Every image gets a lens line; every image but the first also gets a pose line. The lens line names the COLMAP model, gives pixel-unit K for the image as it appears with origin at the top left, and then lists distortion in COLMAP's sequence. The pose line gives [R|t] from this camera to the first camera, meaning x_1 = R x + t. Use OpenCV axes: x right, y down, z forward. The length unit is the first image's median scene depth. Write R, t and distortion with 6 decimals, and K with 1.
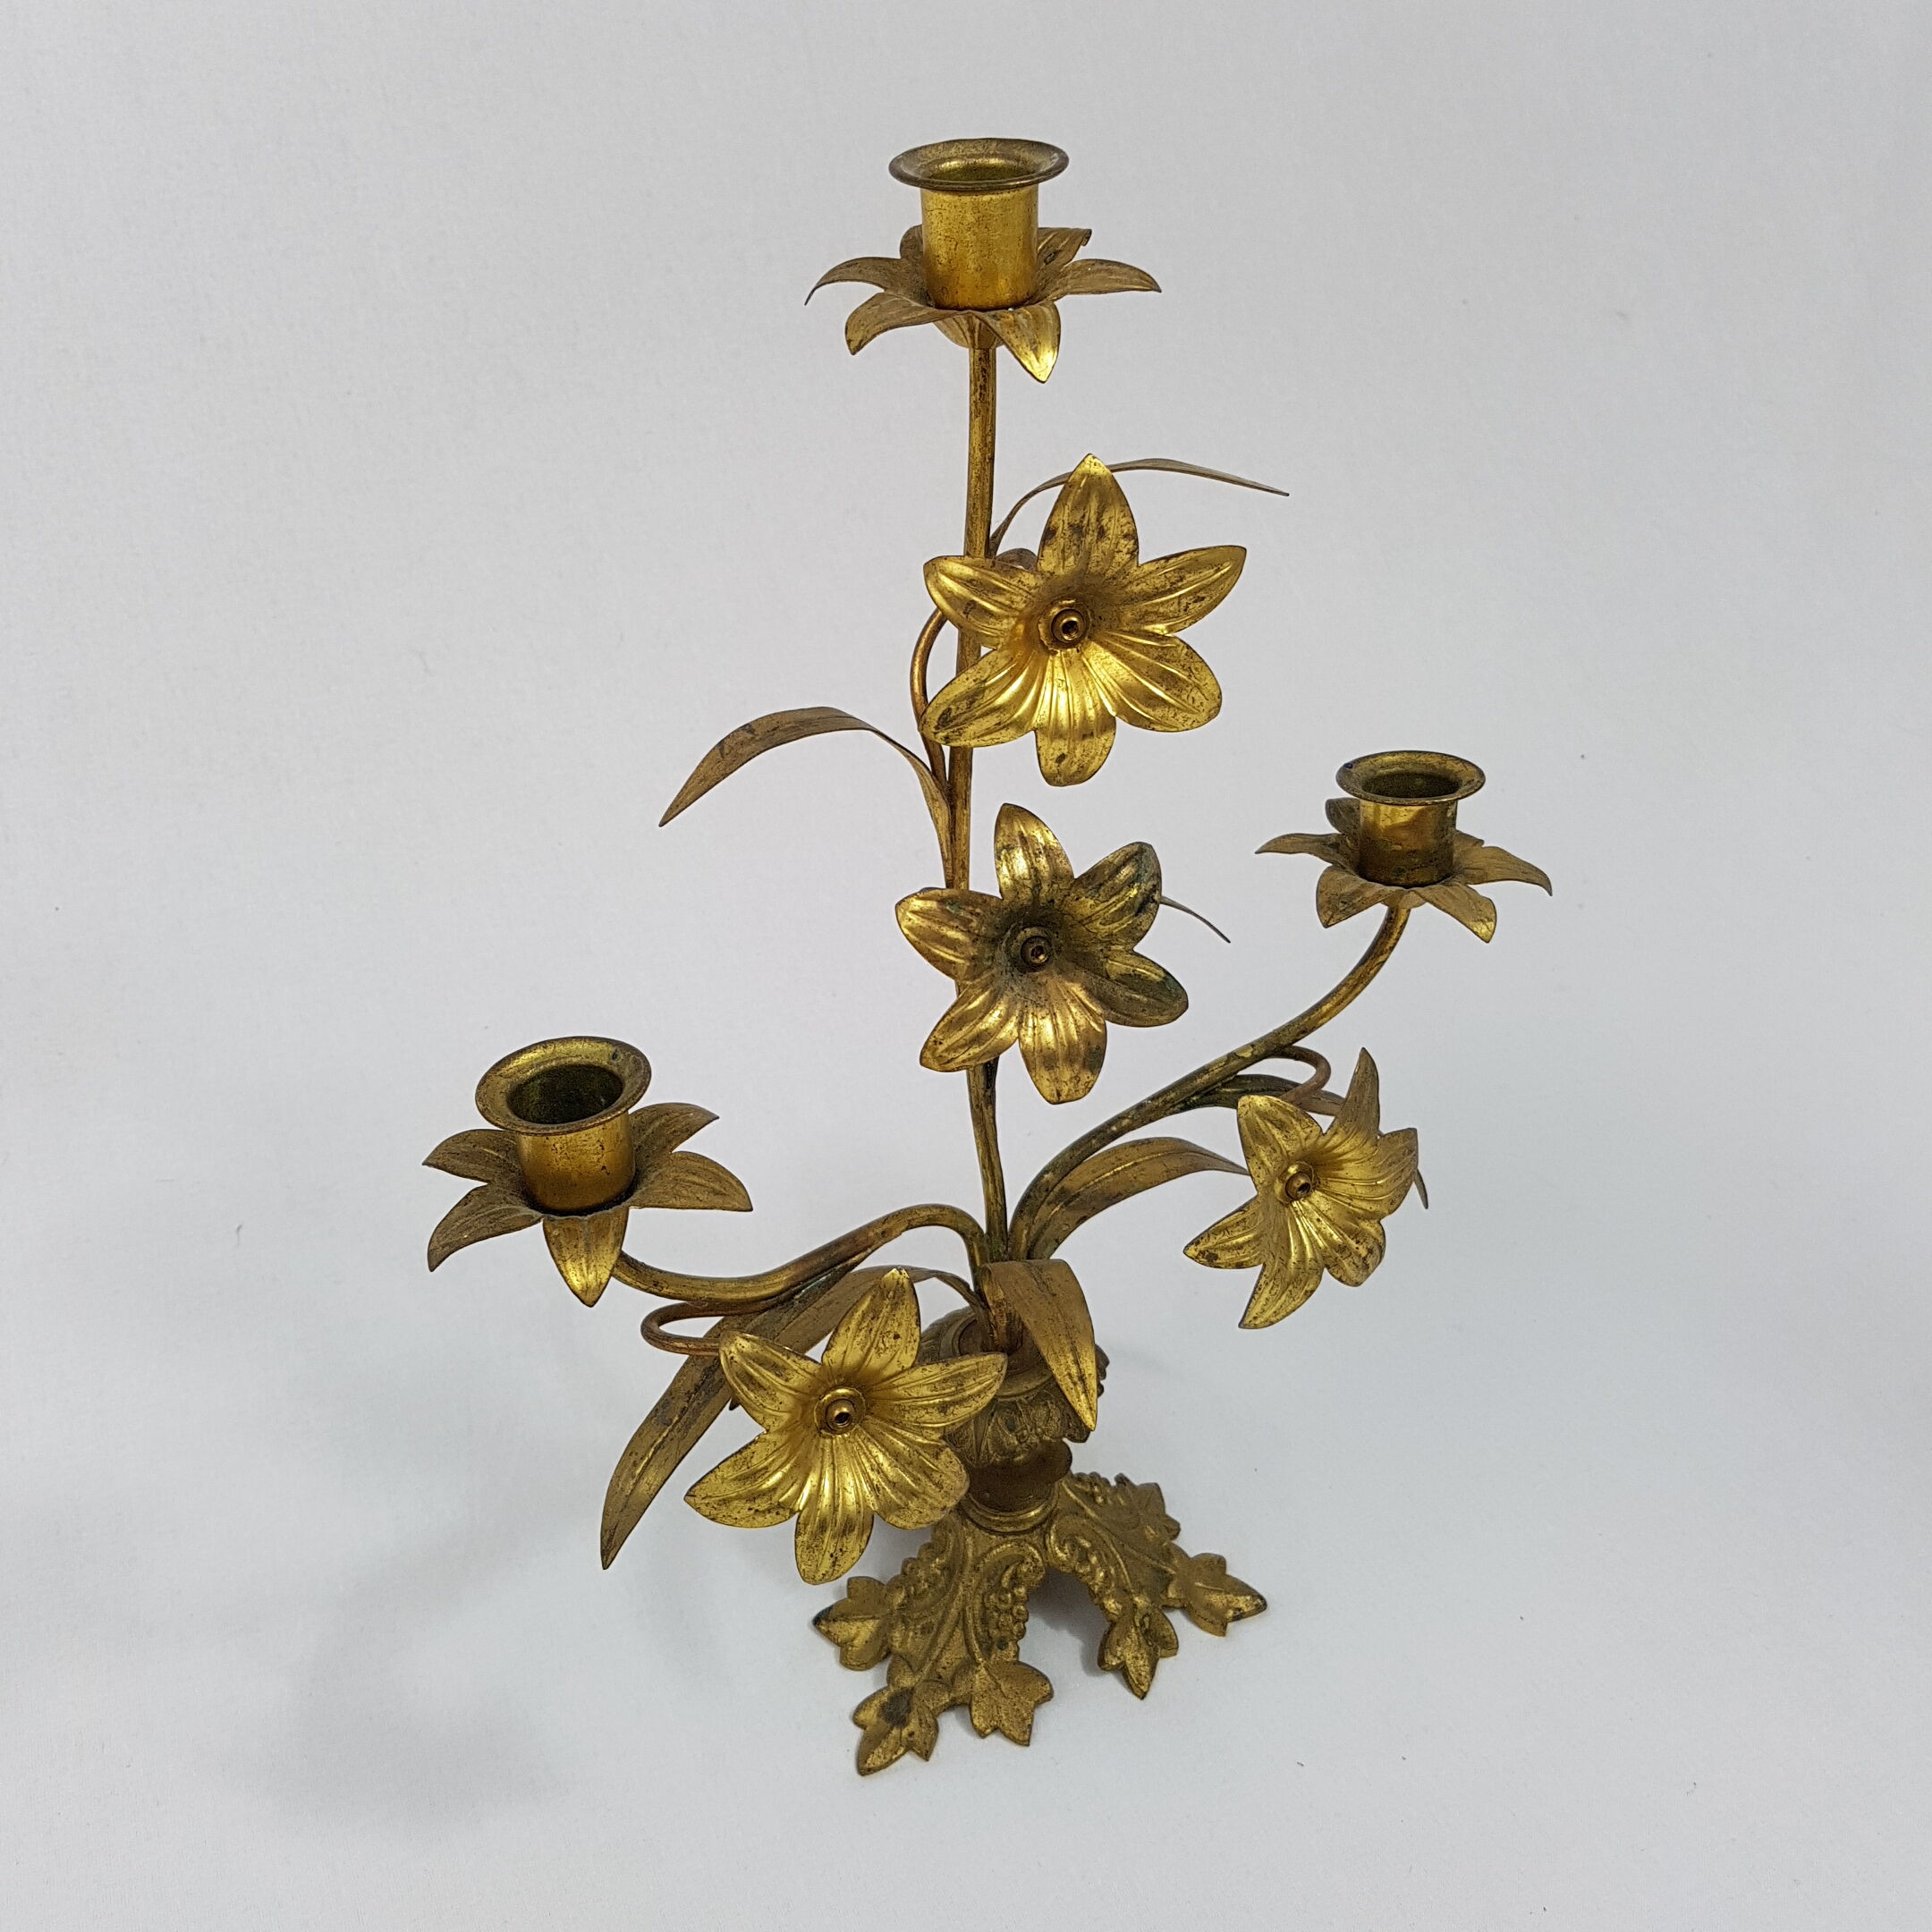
lens RADIAL K [[2110.3, 0, 956.5], [0, 2110.3, 901.1], [0, 0, 1]] dist [0.221412, -0.028970]
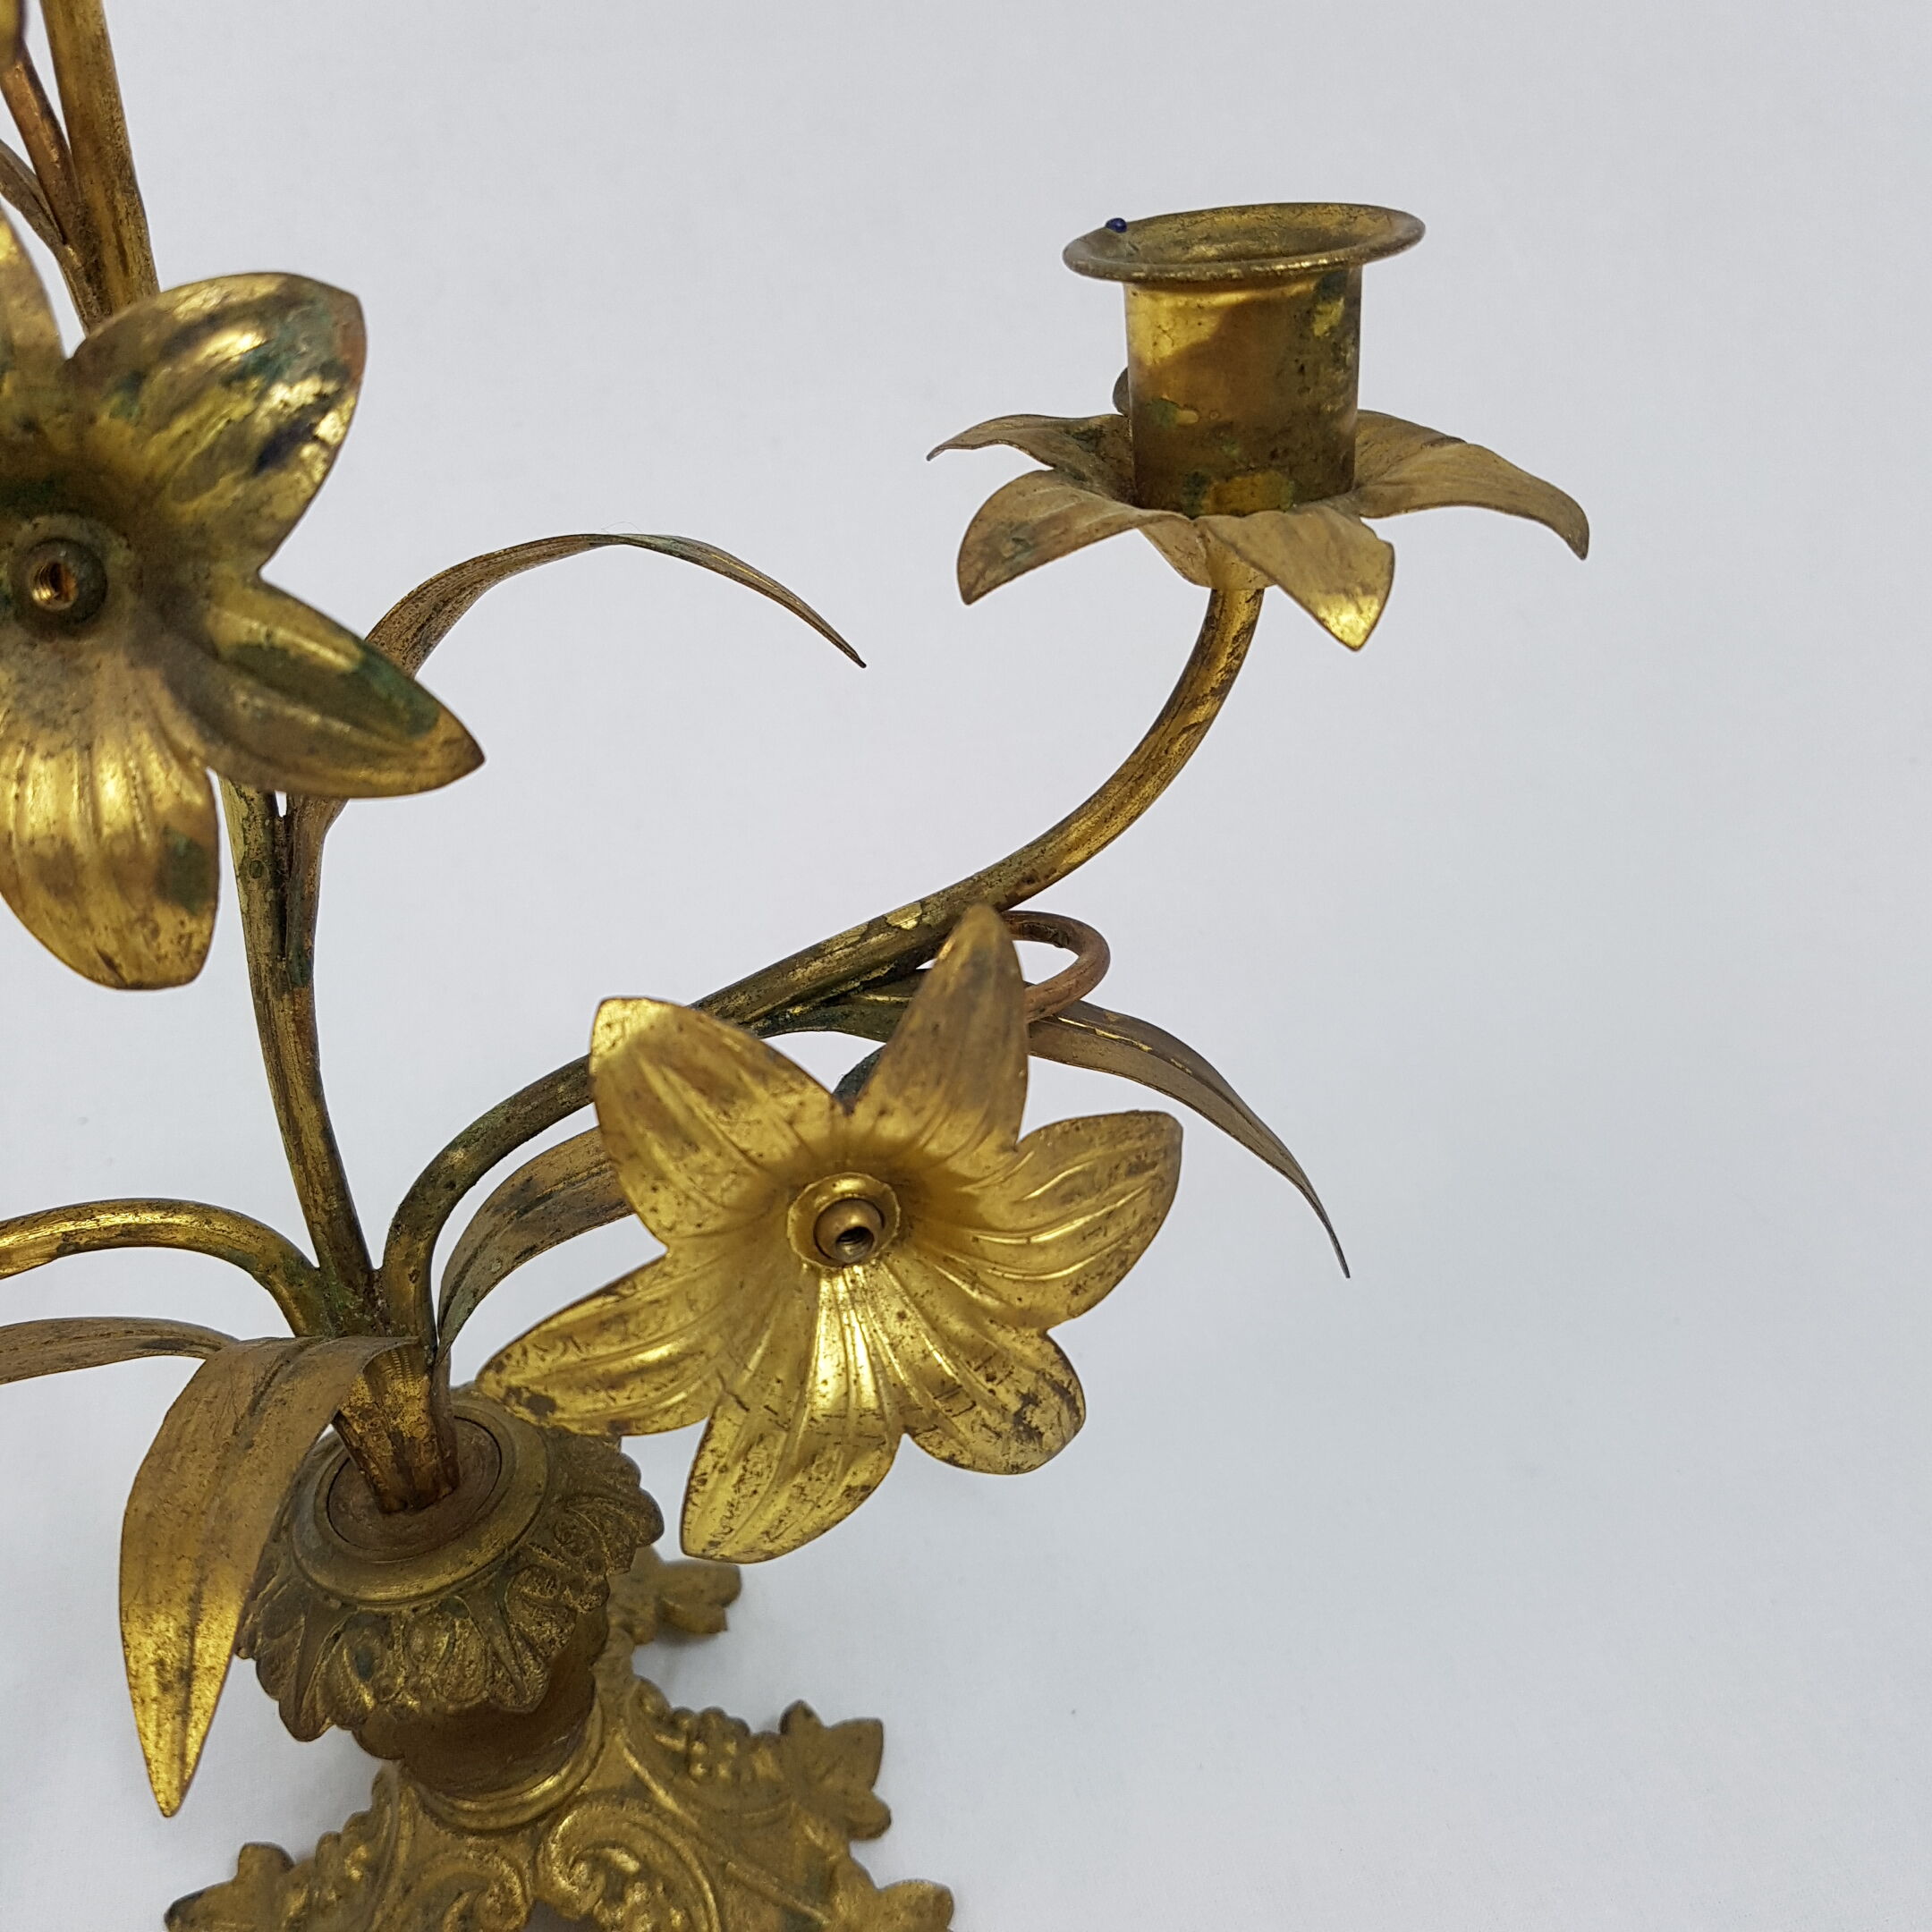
lens RADIAL K [[2259.2, 0, 919.5], [0, 2259.2, 965.4], [0, 0, 1]] dist [0.305426, -0.860438]
pose [[0.983446, 0.068757, -0.167648, 0.229863], [-0.056497, 0.995442, 0.076835, 0.045638], [0.172167, -0.066092, 0.982848, 0.544491]]
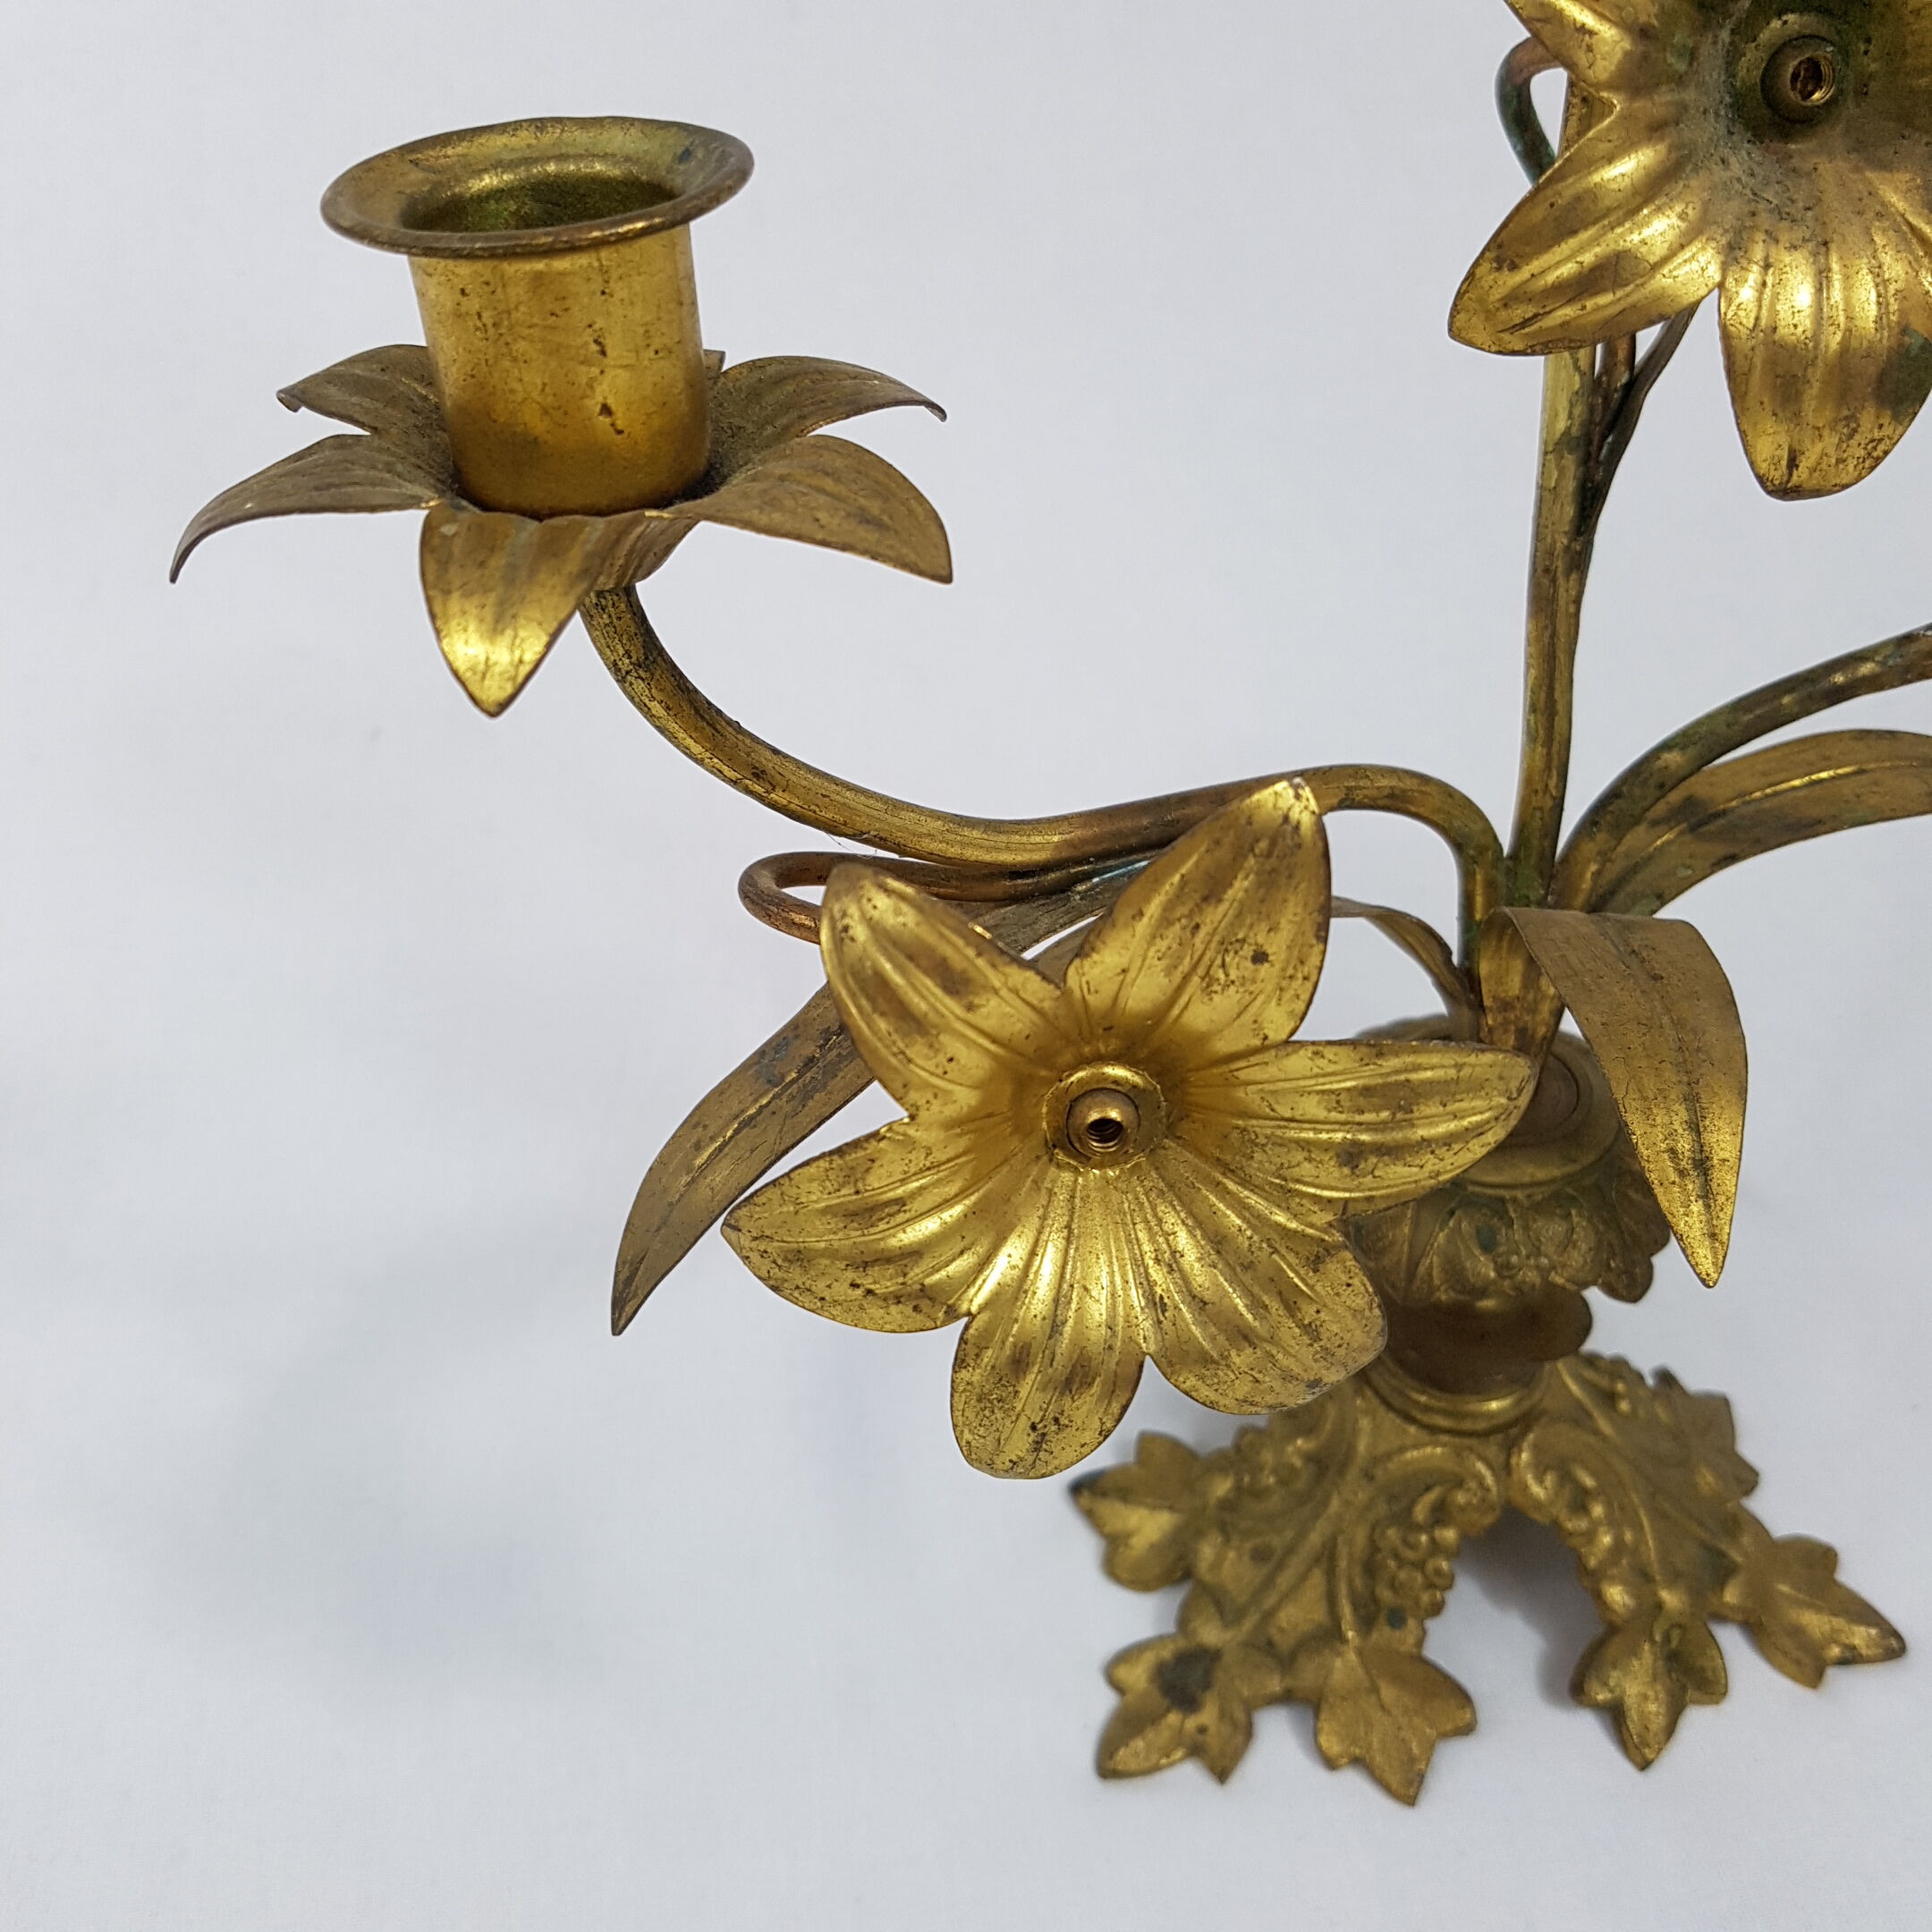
lens RADIAL K [[2259.2, 0, 919.5], [0, 2259.2, 965.4], [0, 0, 1]] dist [0.305426, -0.860438]
pose [[0.961217, 0.176721, -0.211736, 0.000395], [-0.145554, 0.977165, 0.154799, 0.123090], [0.234257, -0.117976, 0.964990, 0.475550]]
